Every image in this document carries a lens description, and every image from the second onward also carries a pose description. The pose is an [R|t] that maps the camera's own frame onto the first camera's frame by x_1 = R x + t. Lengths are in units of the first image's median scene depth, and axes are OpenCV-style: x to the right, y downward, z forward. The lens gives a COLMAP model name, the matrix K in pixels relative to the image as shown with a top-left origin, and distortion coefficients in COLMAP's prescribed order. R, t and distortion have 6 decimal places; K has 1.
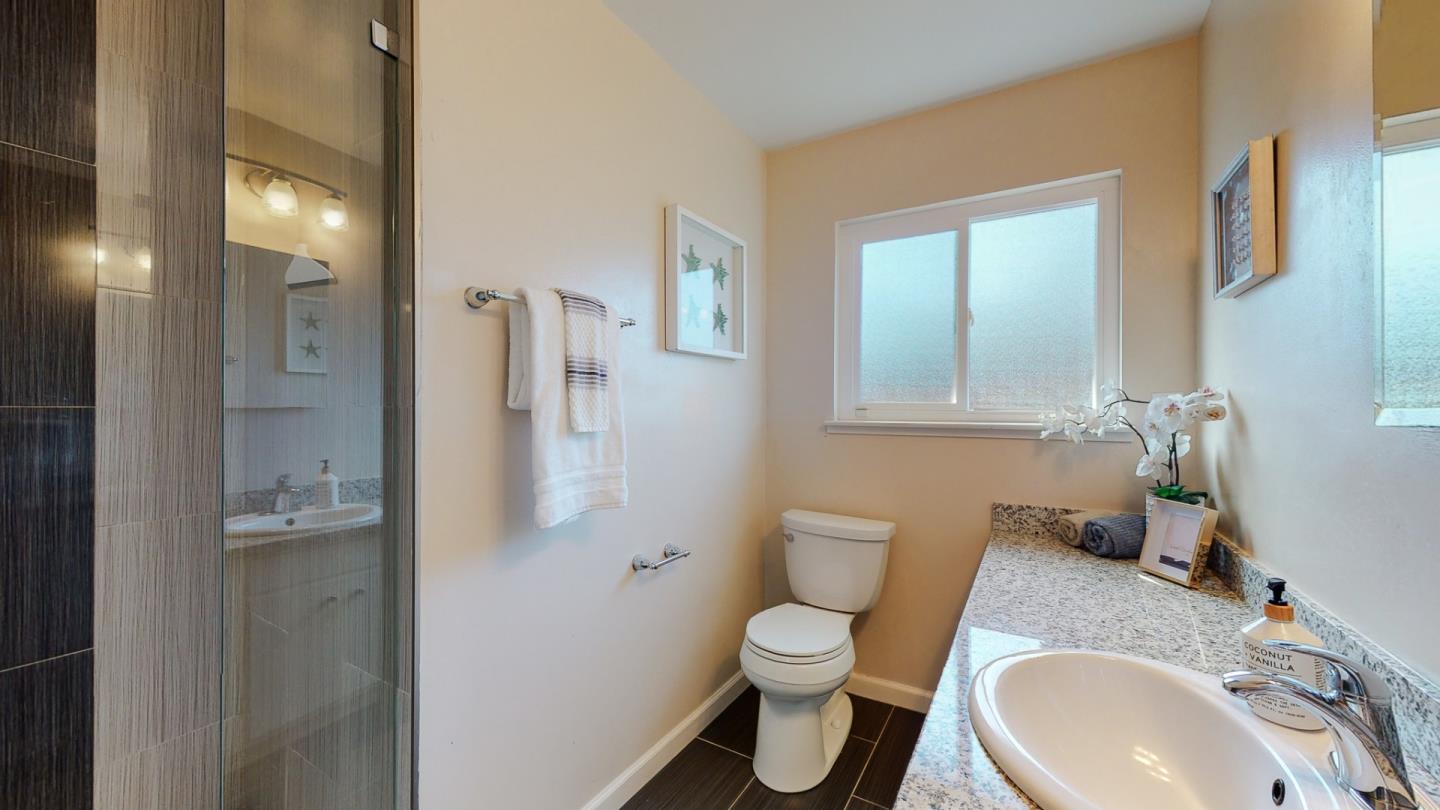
lens RADIAL K [[532.1, 0, 716.8], [0, 532.1, 406.1], [0, 0, 1]] dist [-0.001787, 0.000712]
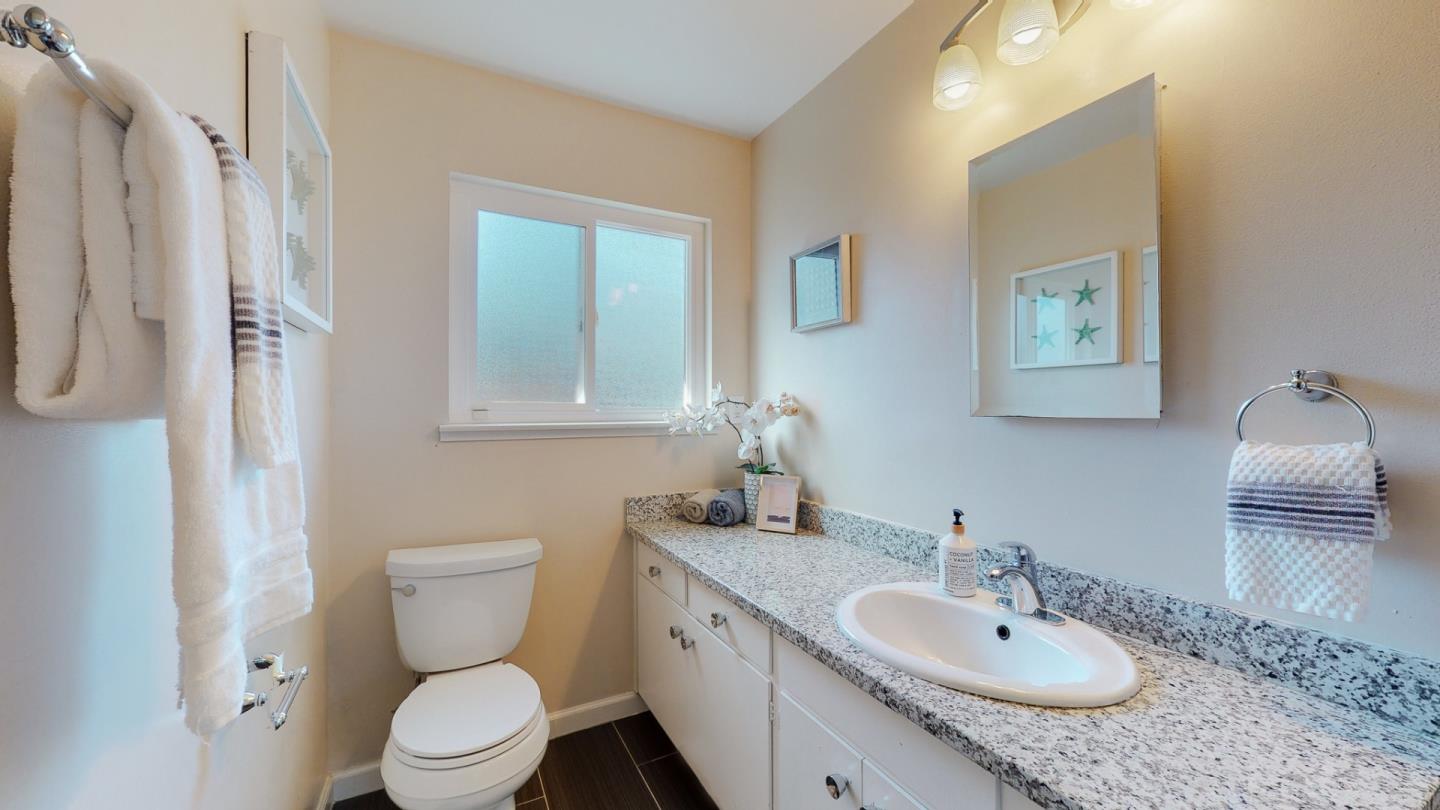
lens RADIAL K [[532.1, 0, 718.5], [0, 532.1, 403.4], [0, 0, 1]] dist [-0.001787, 0.000712]
pose [[0.504268, 0.003903, 0.863538, -0.368445], [0.000101, 0.999990, -0.004579, -0.000376], [-0.863547, 0.002396, 0.504262, 0.384329]]
